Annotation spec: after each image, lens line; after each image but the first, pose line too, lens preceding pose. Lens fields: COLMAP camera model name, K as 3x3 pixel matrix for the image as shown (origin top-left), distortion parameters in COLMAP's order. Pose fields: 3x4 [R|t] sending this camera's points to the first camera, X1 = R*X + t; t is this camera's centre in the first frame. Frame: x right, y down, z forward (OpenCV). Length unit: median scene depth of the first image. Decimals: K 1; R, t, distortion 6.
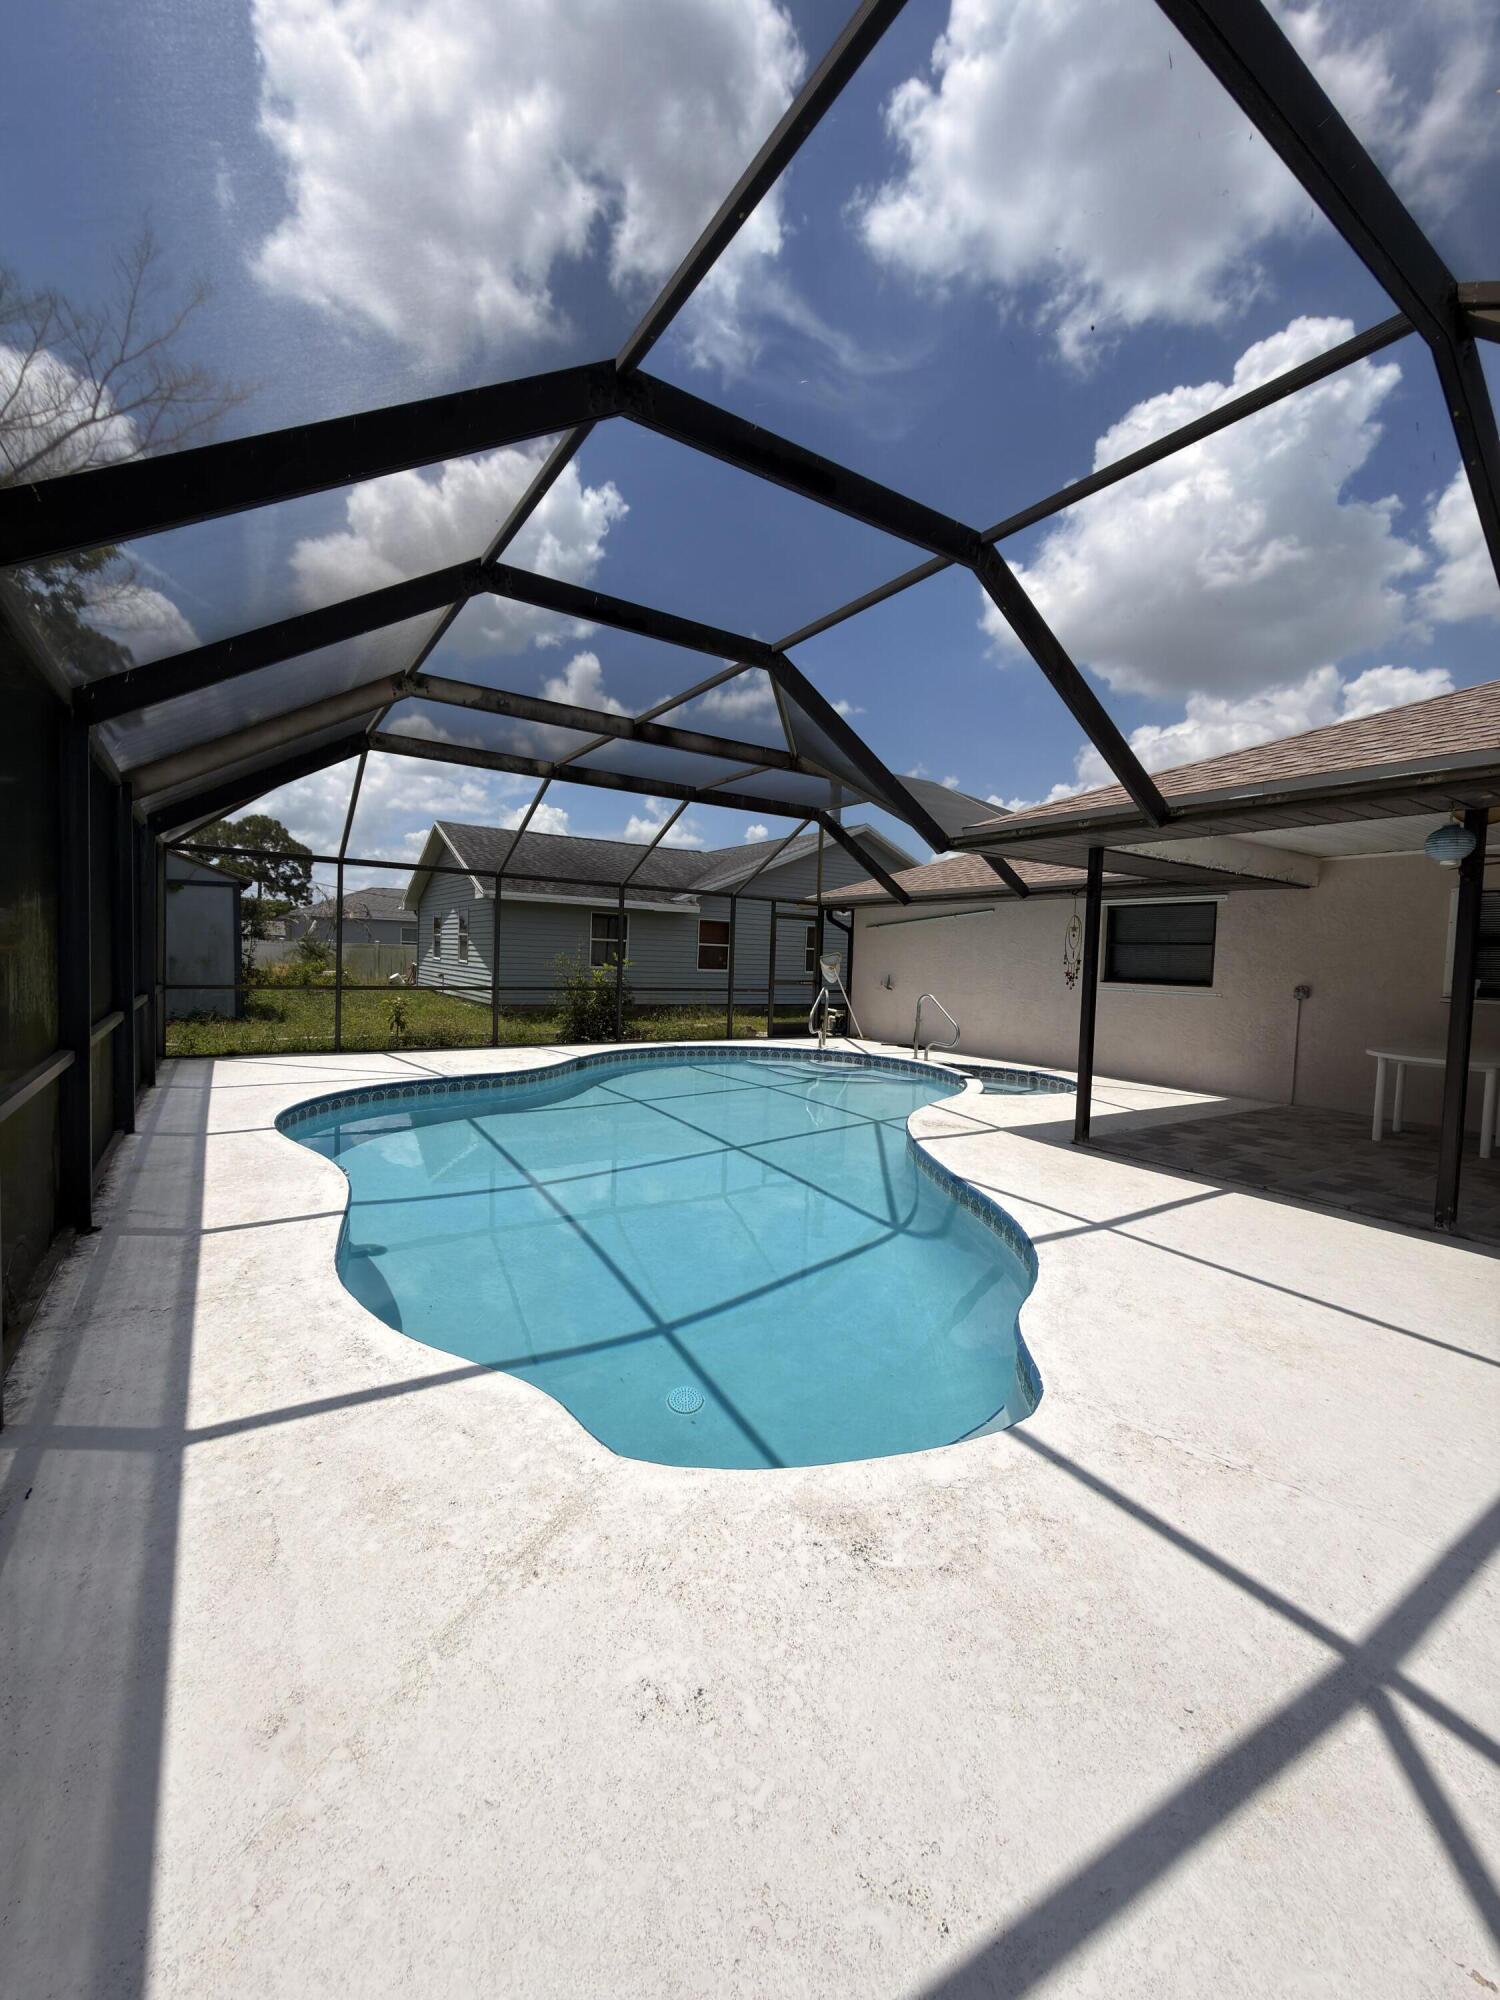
lens RADIAL K [[798.1, 0, 745.8], [0, 798.1, 996.8], [0, 0, 1]] dist [-0.000287, 0.000897]
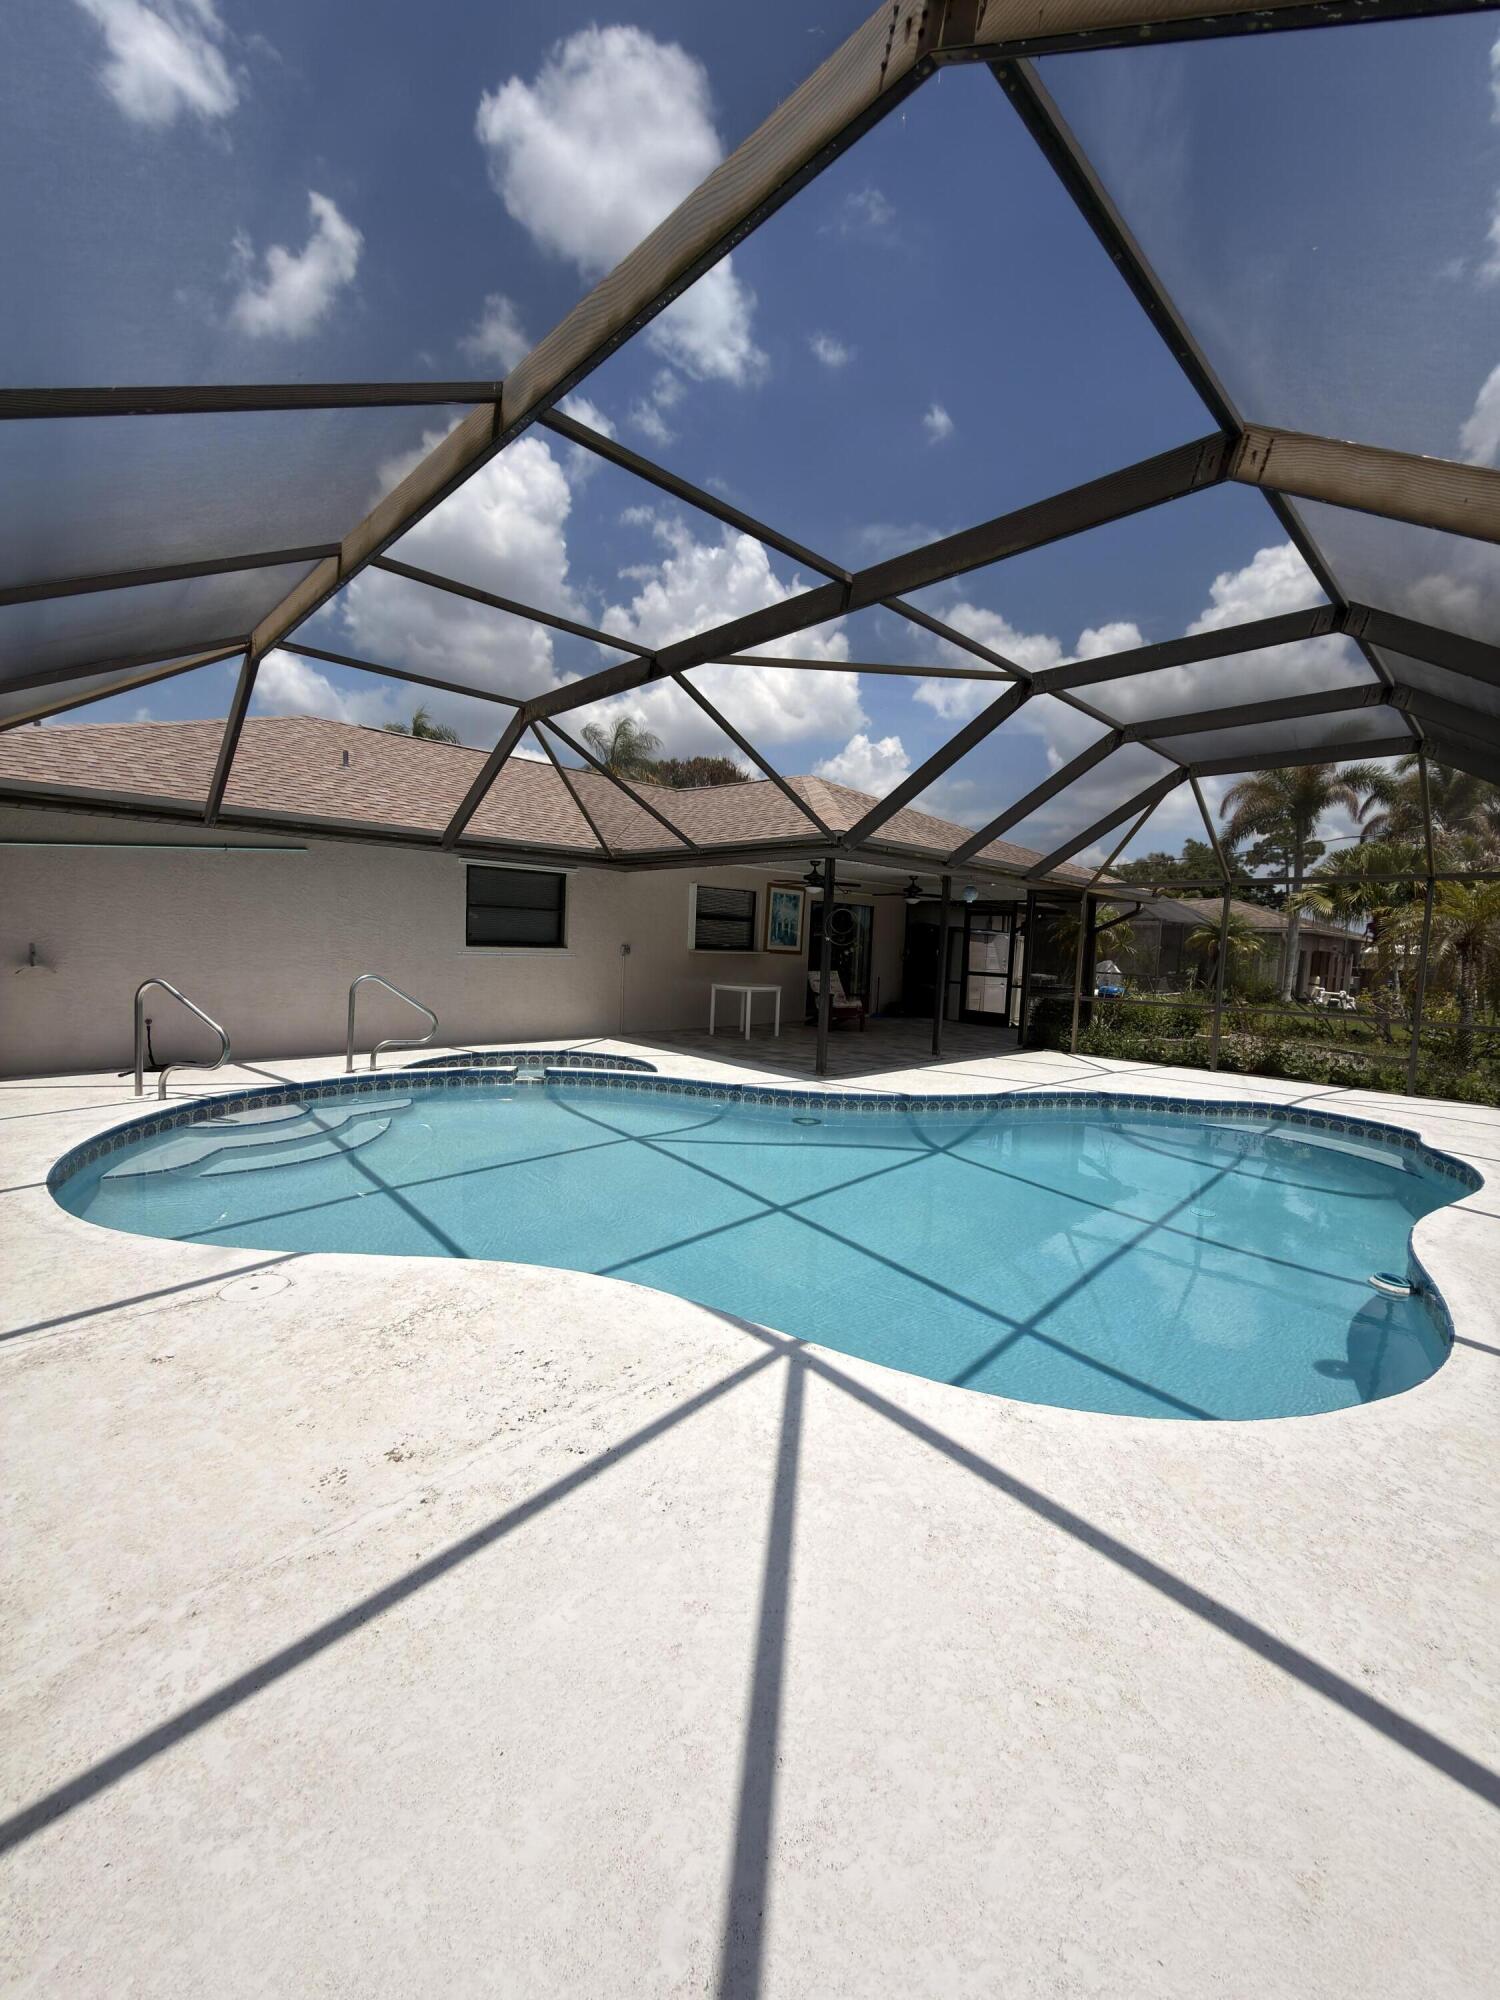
lens RADIAL K [[806.0, 0, 747.2], [0, 806.0, 995.1], [0, 0, 1]] dist [0.015249, -0.000298]
pose [[-0.173934, -0.113475, 0.978198, -0.625555], [0.002462, 0.993285, 0.115663, -0.079182], [-0.984754, 0.022526, -0.172486, 0.948232]]
